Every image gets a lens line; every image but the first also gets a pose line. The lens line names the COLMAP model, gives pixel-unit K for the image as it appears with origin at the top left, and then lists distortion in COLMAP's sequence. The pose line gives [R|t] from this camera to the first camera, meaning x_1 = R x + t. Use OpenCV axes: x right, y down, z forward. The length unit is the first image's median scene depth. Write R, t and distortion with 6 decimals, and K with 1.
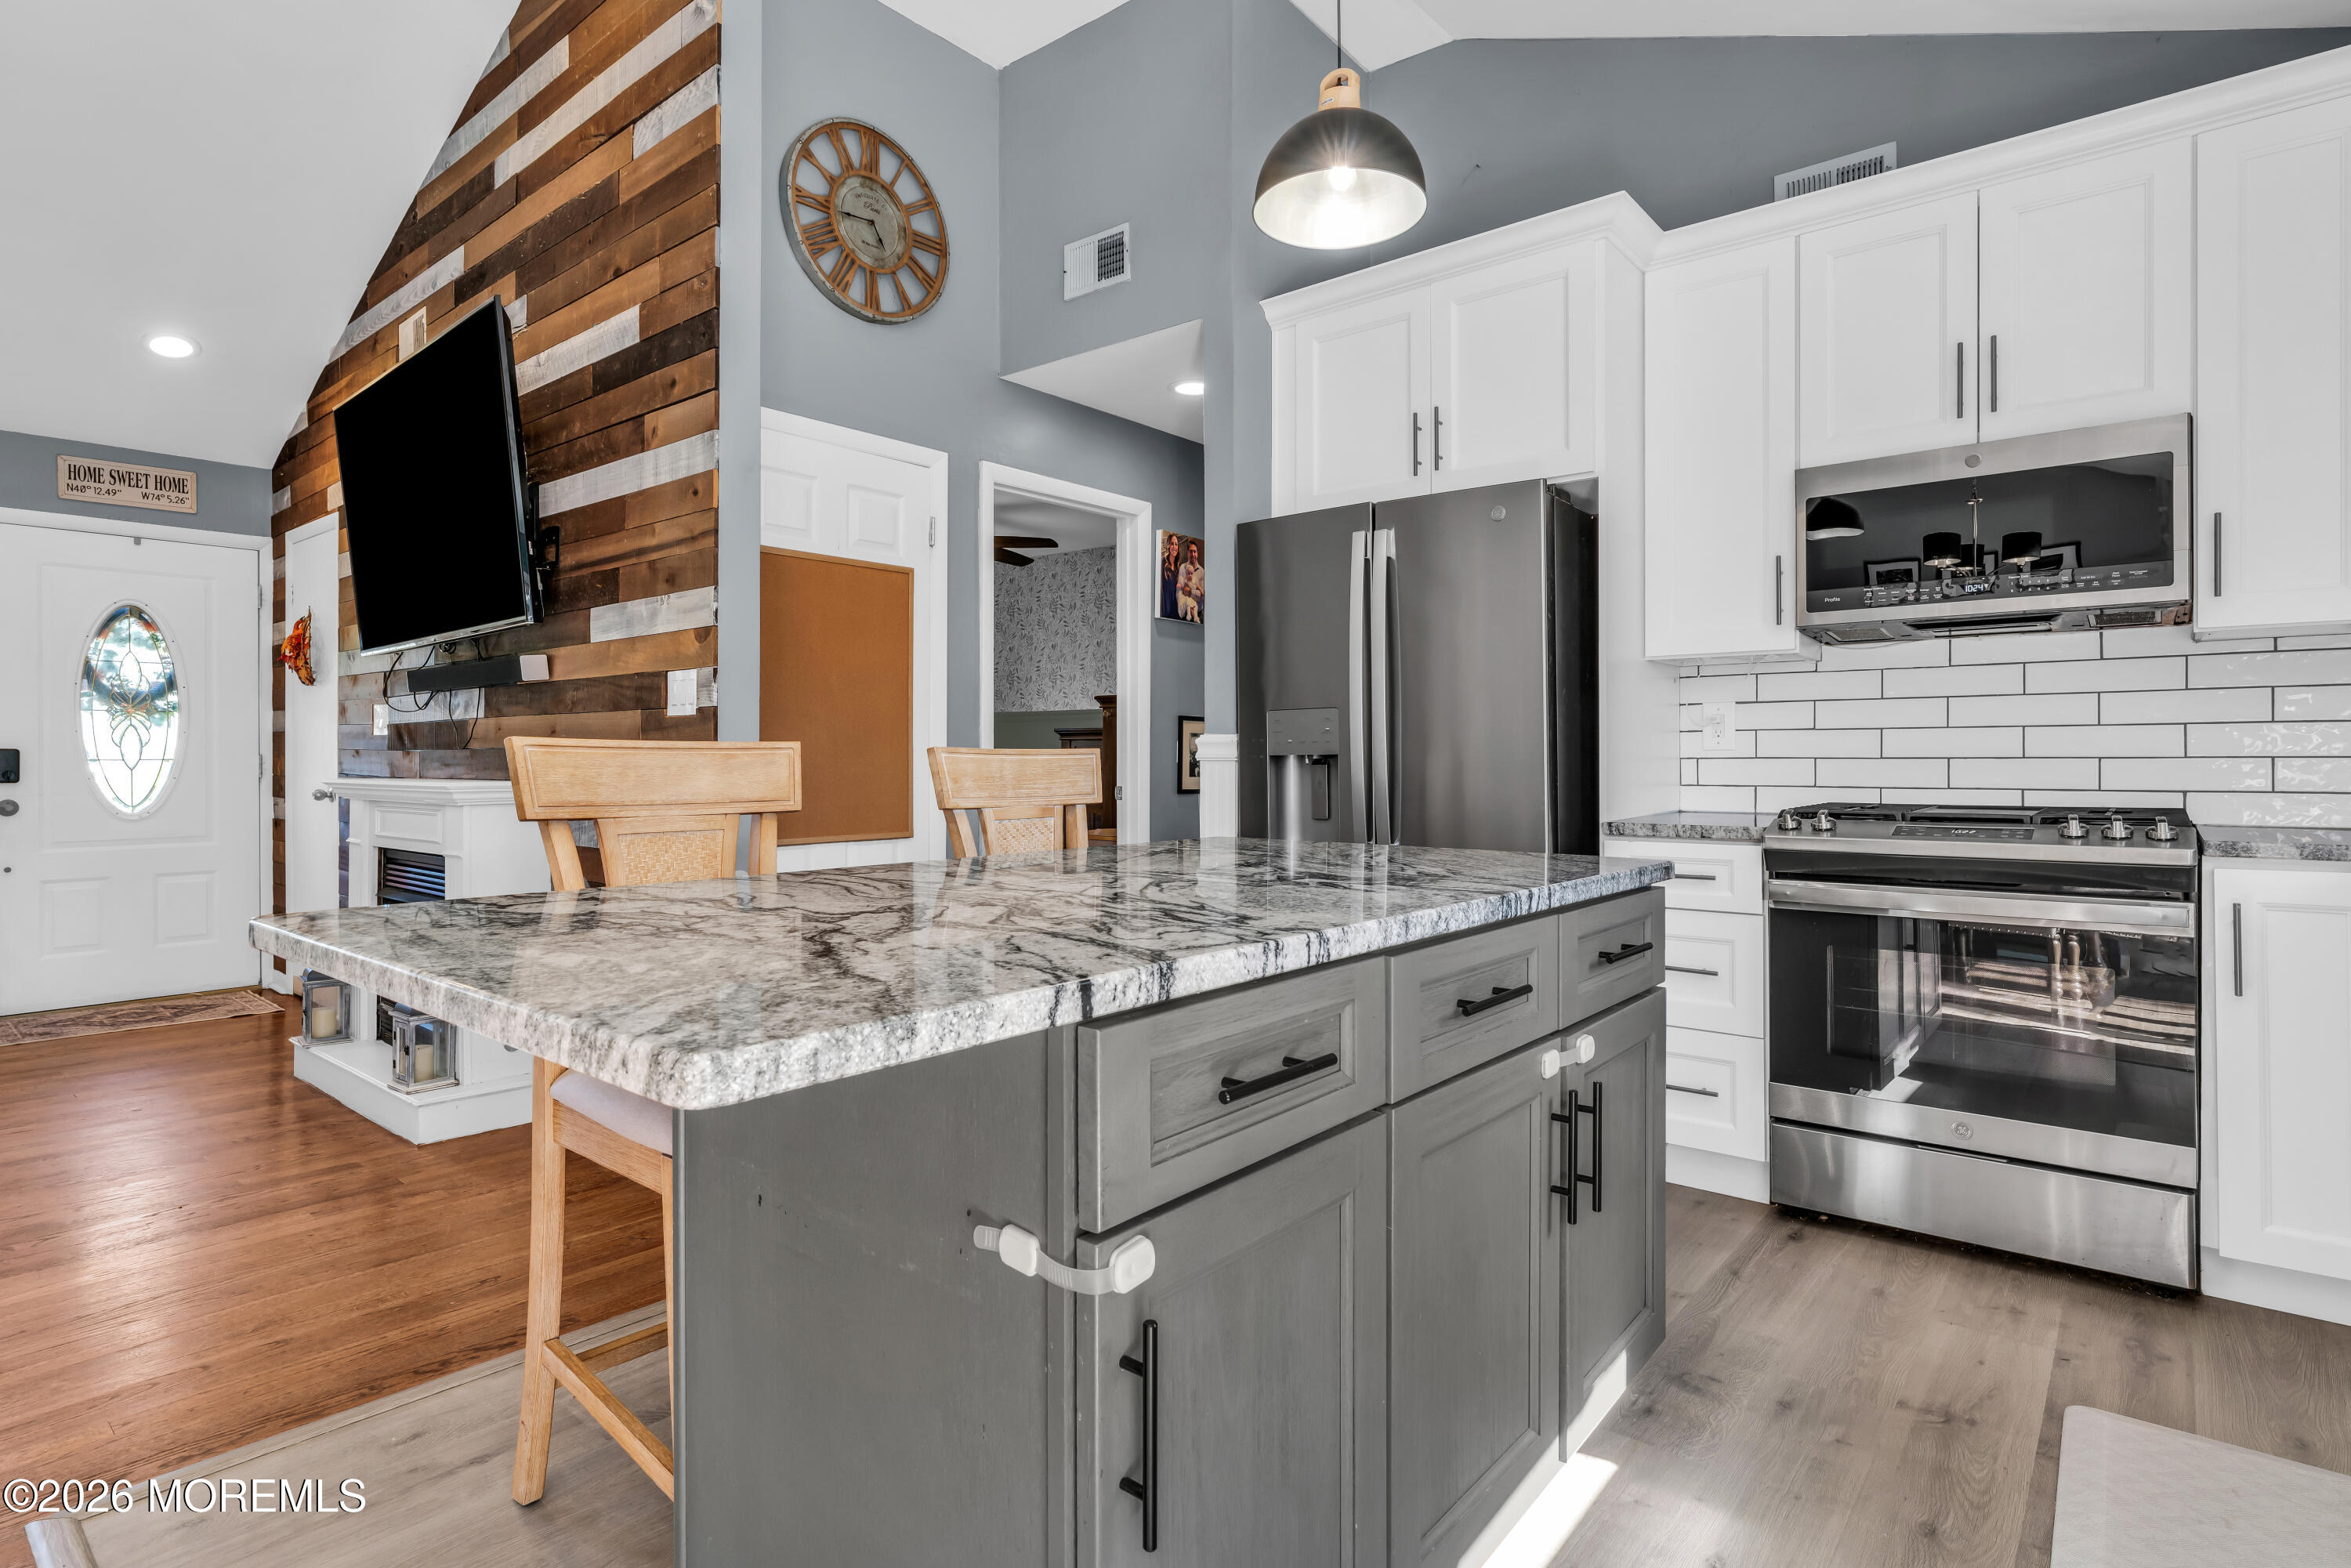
lens RADIAL K [[1191.4, 0, 1164.6], [0, 1191.4, 774.4], [0, 0, 1]] dist [-0.002551, 0.000586]
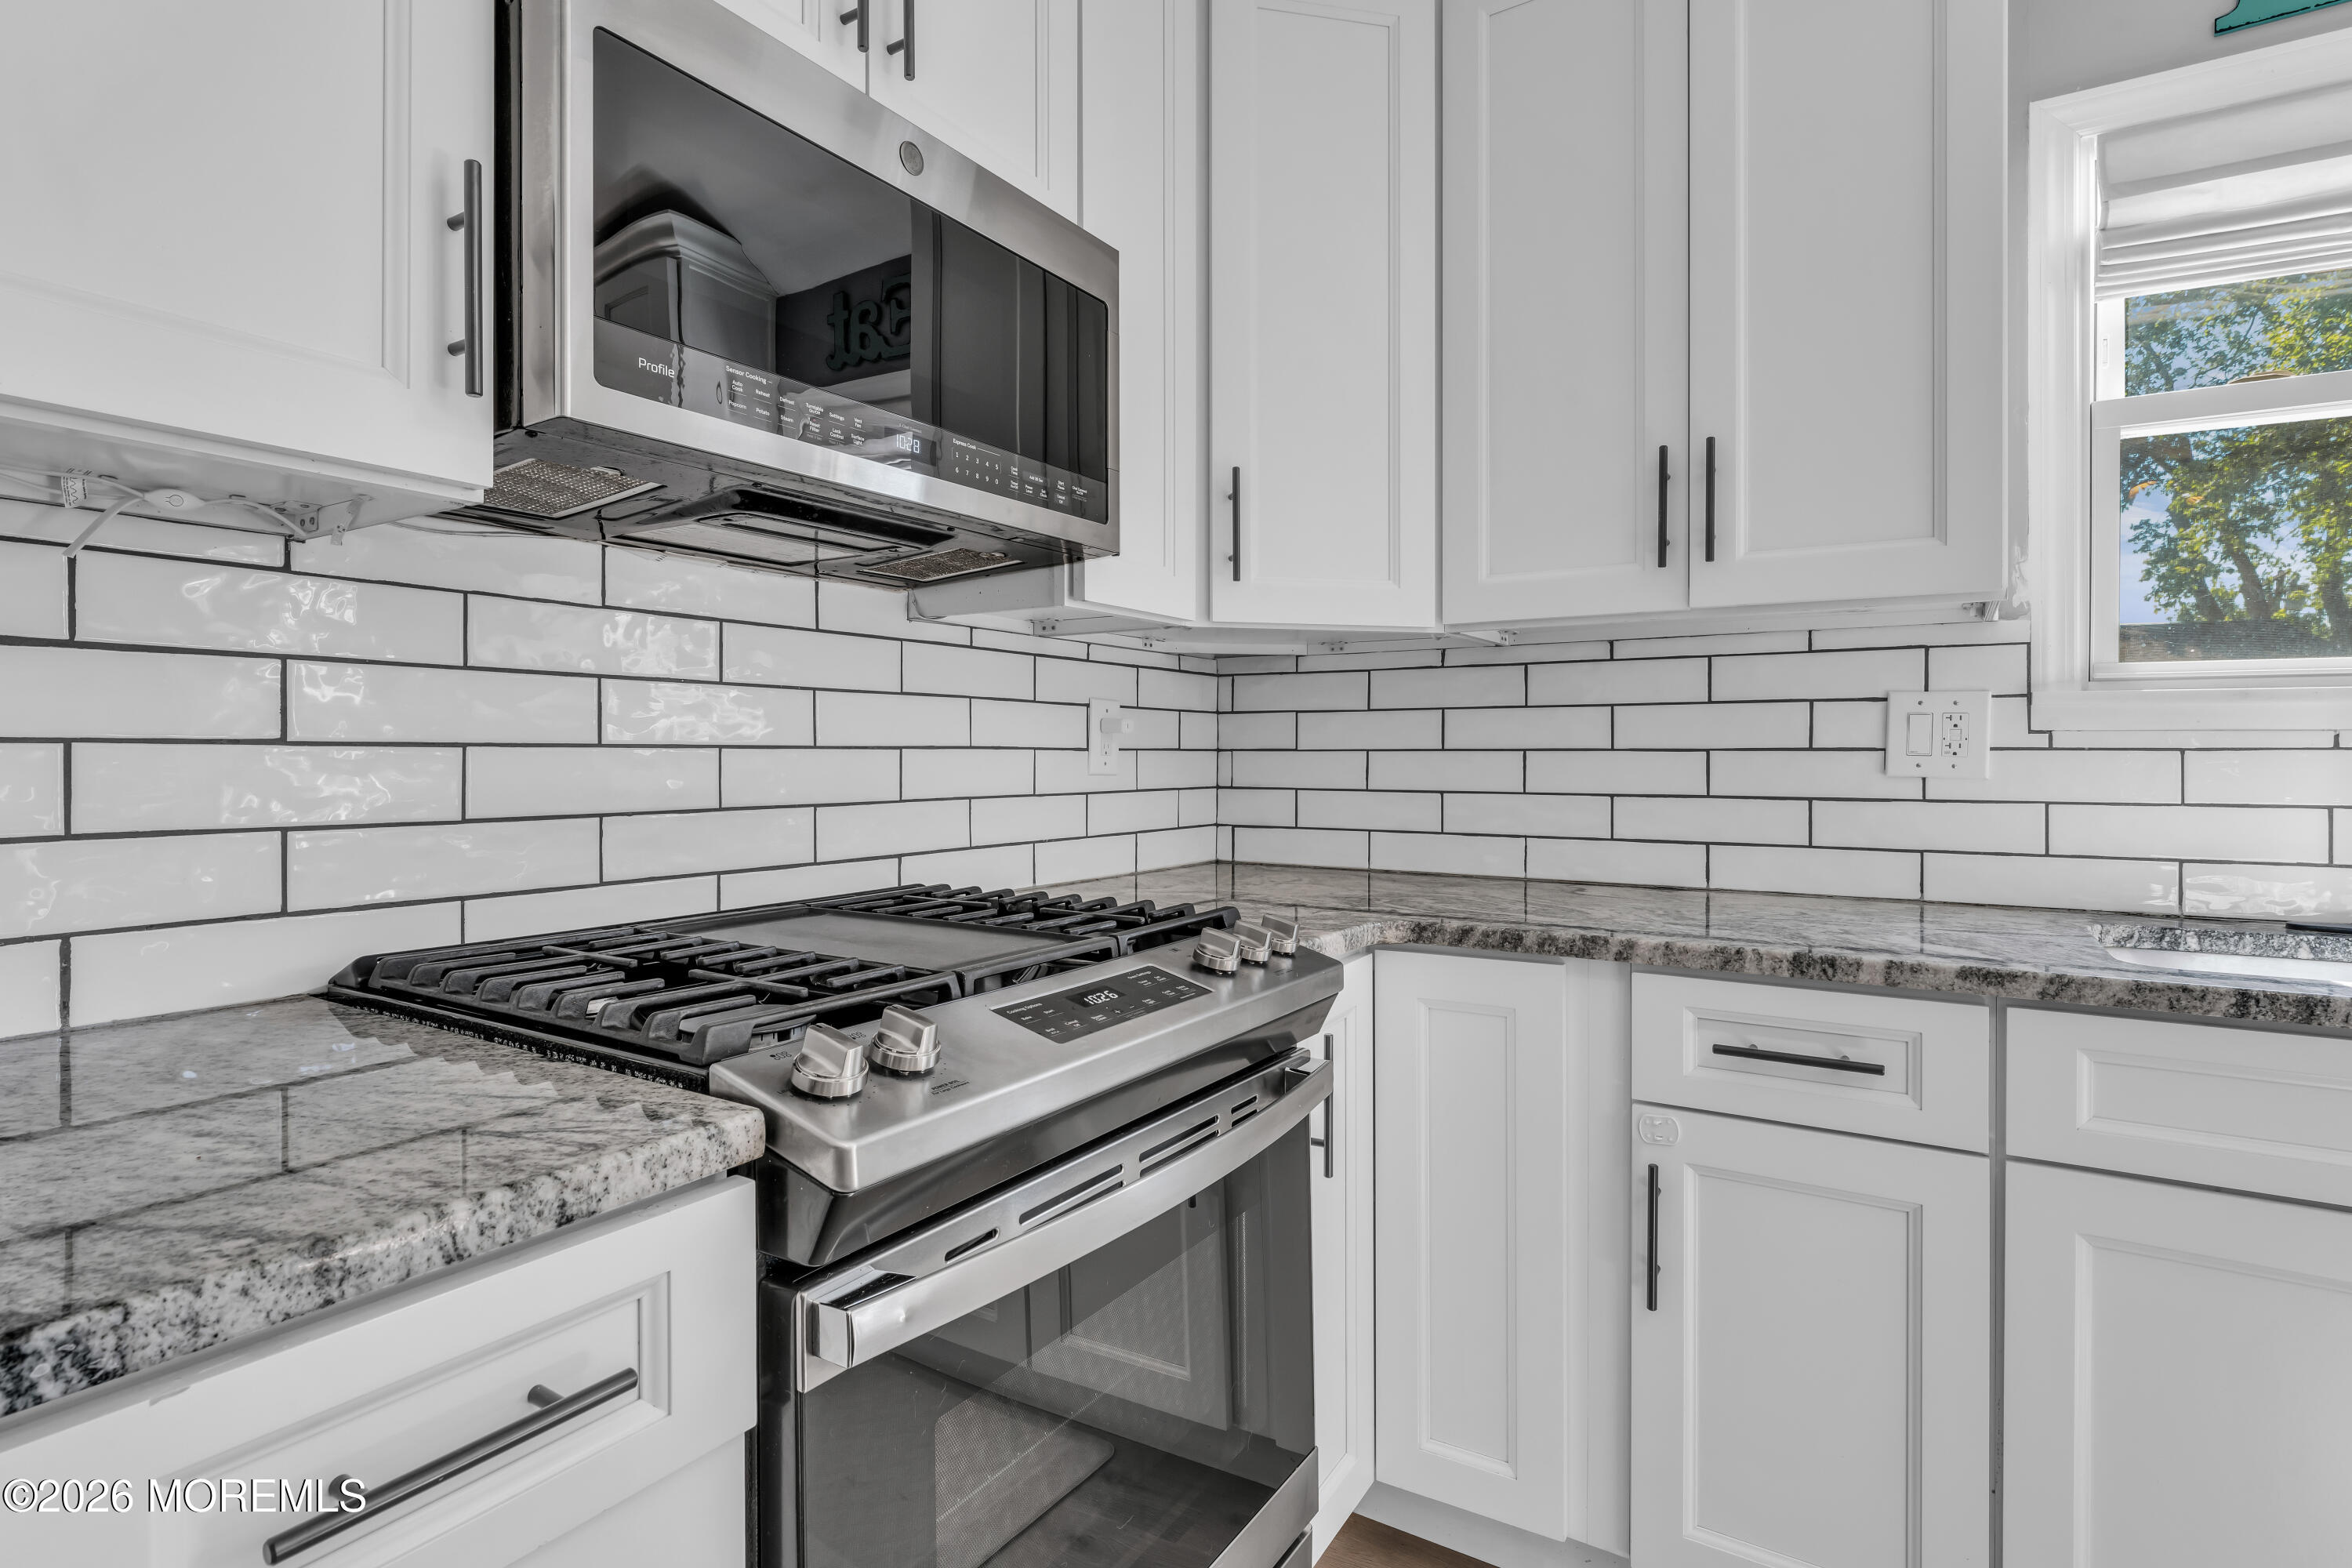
lens RADIAL K [[1191.9, 0, 1176.5], [0, 1191.9, 763.6], [0, 0, 1]] dist [-0.002551, 0.000586]
pose [[-0.142710, -0.002524, 0.989761, 0.235645], [0.015130, 0.999874, 0.004731, -0.038328], [-0.989649, 0.015650, -0.142654, 1.018370]]
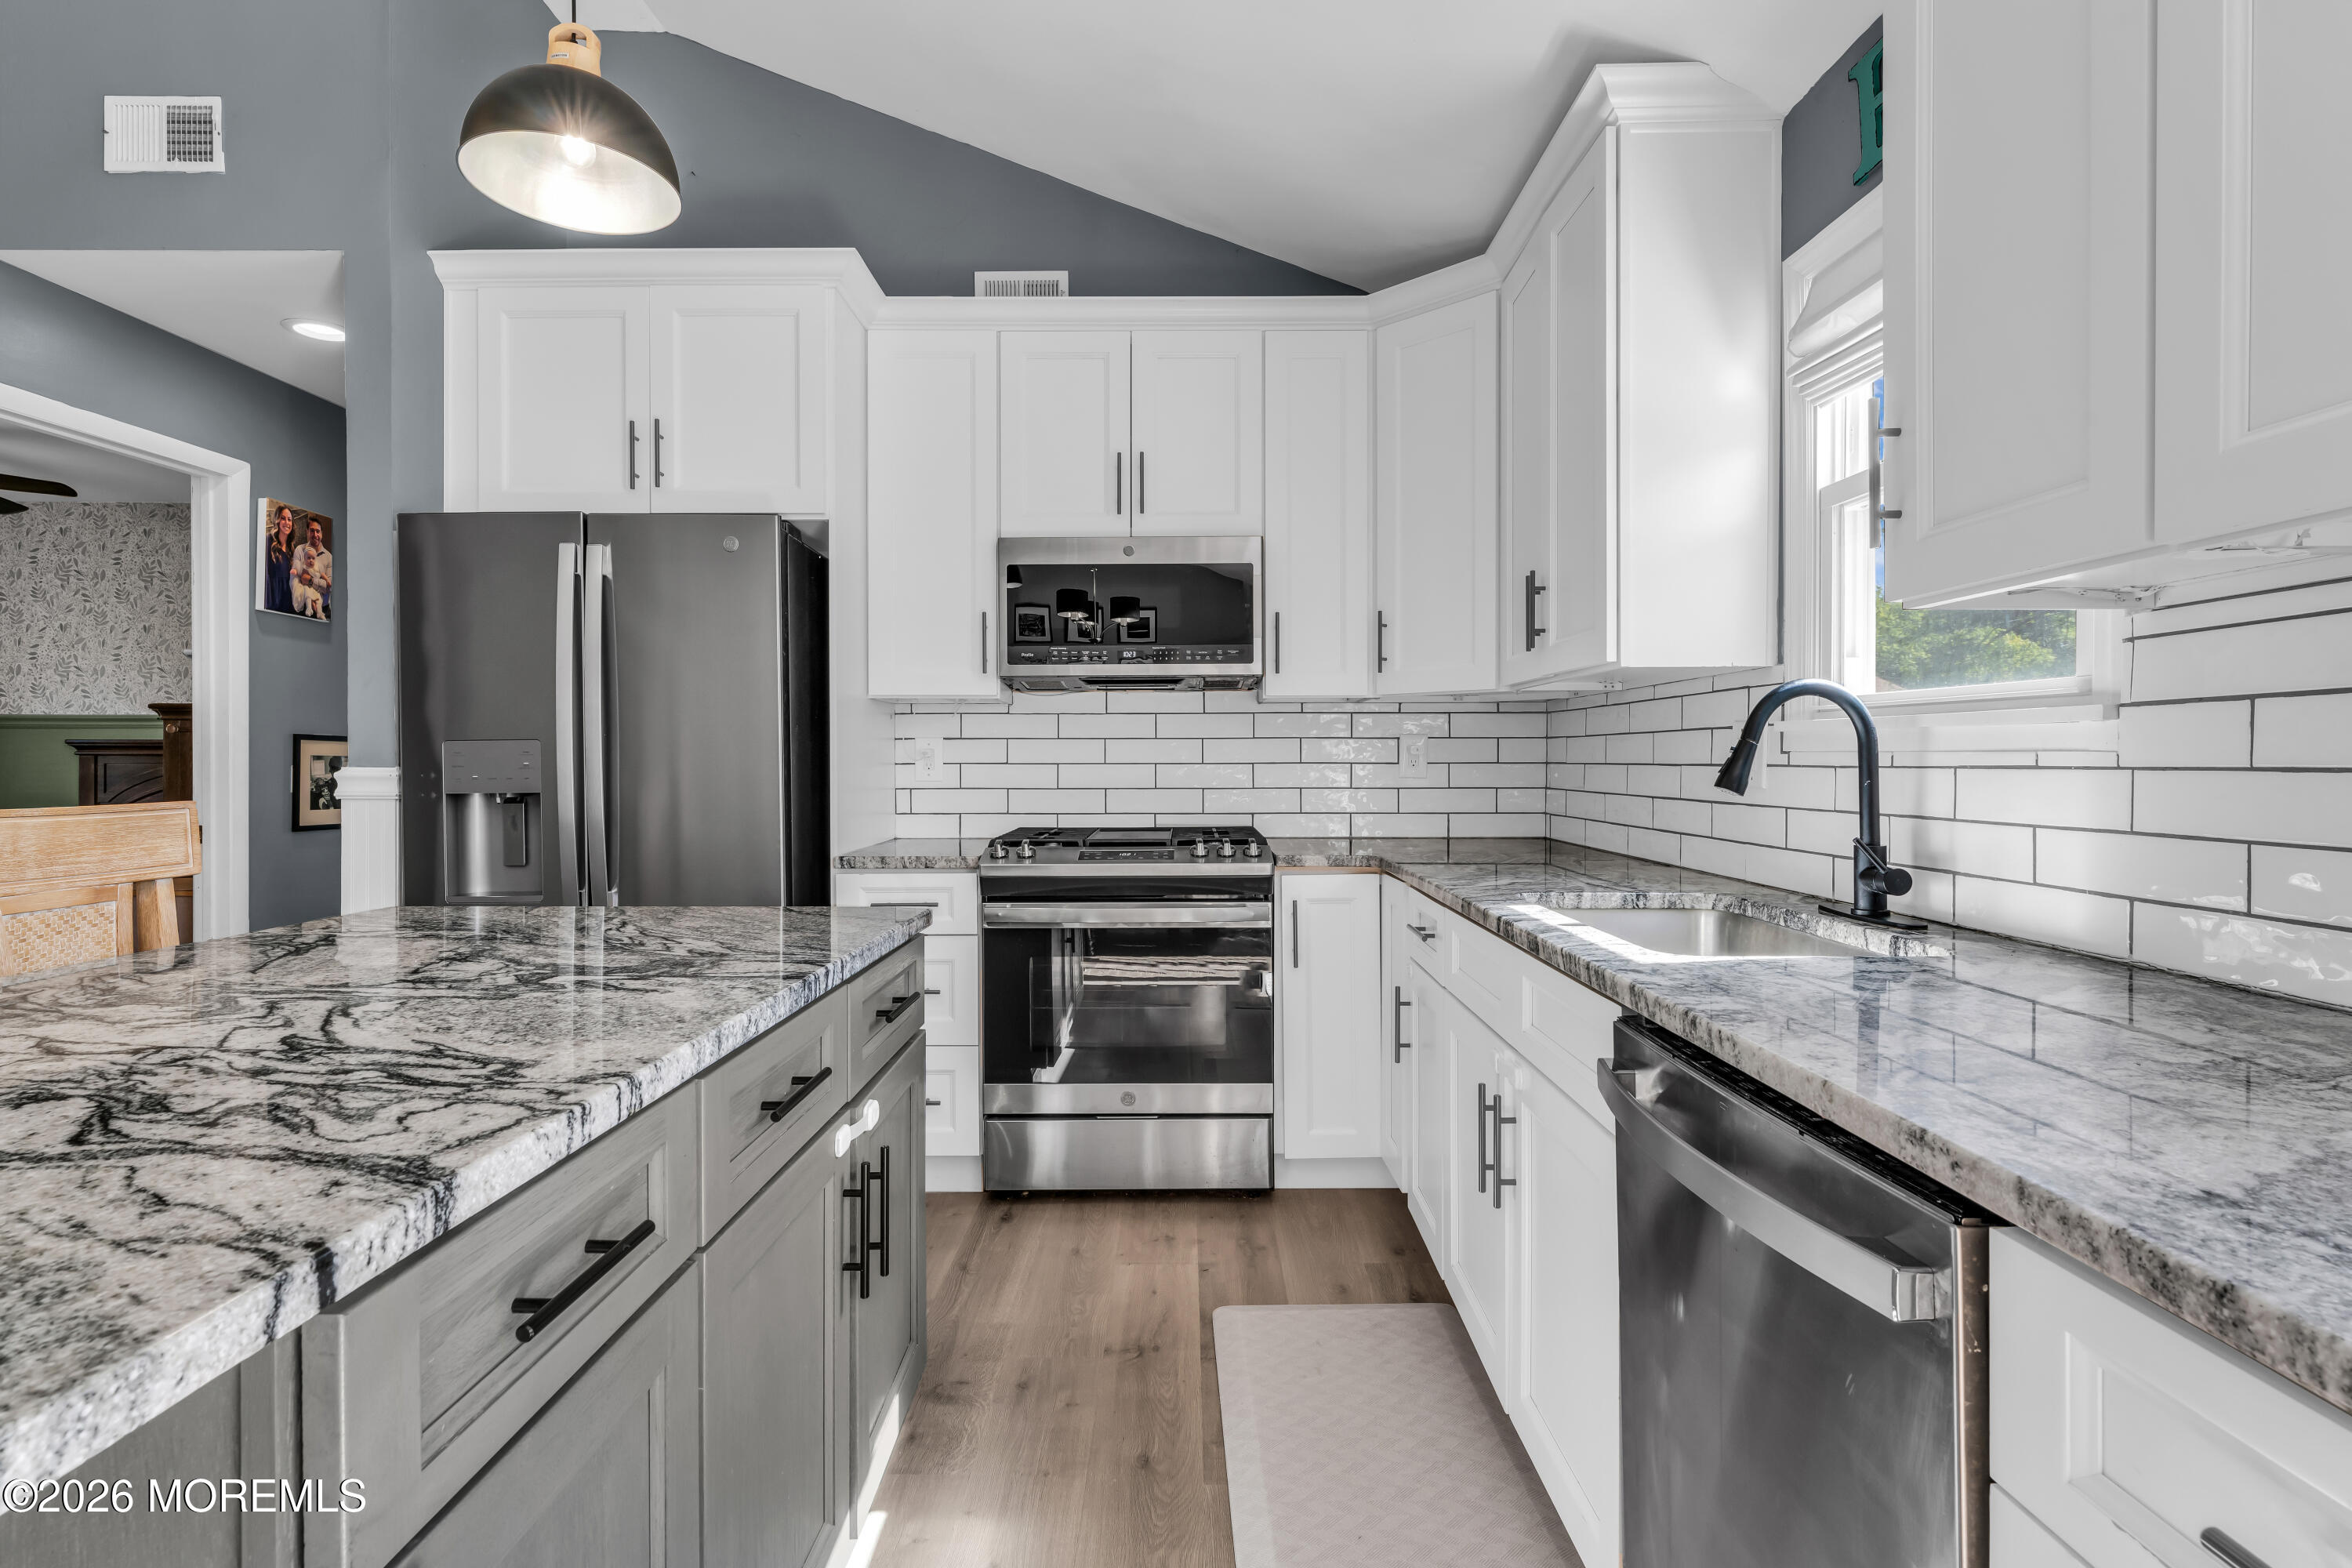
lens RADIAL K [[1141.0, 0, 1182.6], [0, 1141.0, 776.9], [0, 0, 1]] dist [-0.001744, -0.001901]
pose [[0.768784, -0.005312, 0.639486, -0.033350], [0.006899, 0.999976, 0.000013, -0.030372], [-0.639471, 0.004401, 0.768803, 0.060832]]
